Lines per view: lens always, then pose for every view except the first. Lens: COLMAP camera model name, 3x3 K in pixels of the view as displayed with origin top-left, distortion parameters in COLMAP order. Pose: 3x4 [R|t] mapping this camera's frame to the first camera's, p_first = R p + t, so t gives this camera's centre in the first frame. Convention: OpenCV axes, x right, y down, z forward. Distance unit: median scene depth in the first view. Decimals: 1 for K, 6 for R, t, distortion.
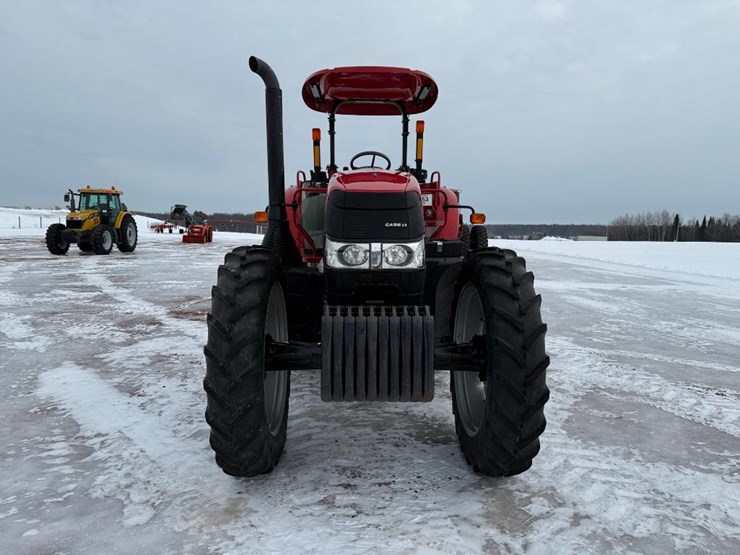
lens RADIAL K [[515.2, 0, 369.7], [0, 515.2, 280.3], [0, 0, 1]] dist [0.076772, -0.092407]
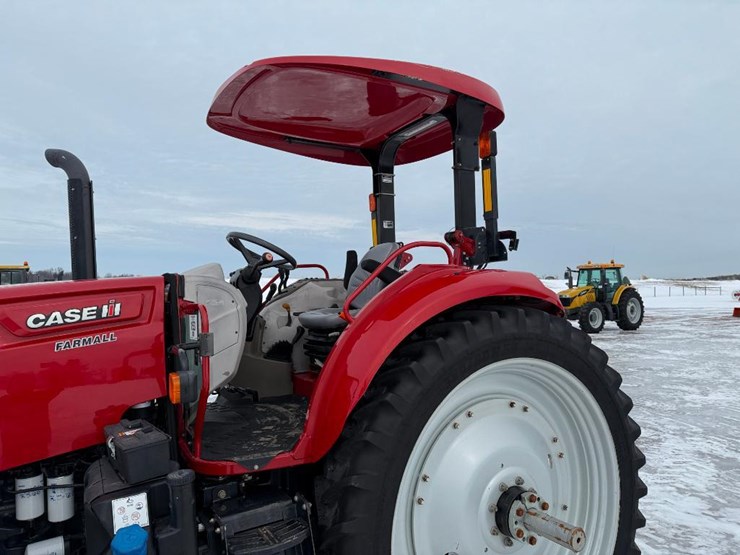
lens RADIAL K [[515.5, 0, 372.3], [0, 515.5, 278.1], [0, 0, 1]] dist [0.073999, -0.098142]
pose [[0.495642, -0.051937, -0.866973, 0.324434], [-0.062620, 0.993476, -0.095315, -0.092383], [0.866267, 0.101532, 0.489155, 0.509880]]
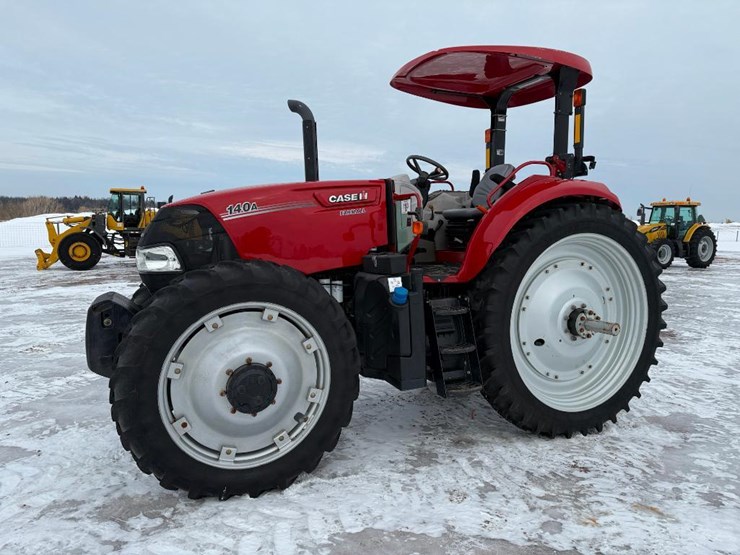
lens RADIAL K [[514.7, 0, 366.0], [0, 514.7, 282.5], [0, 0, 1]] dist [0.068549, -0.089906]
pose [[0.383671, 0.081543, -0.919863, 0.482535], [-0.101911, 0.993748, 0.045587, -0.035558], [0.917829, 0.076254, 0.389583, 0.348565]]
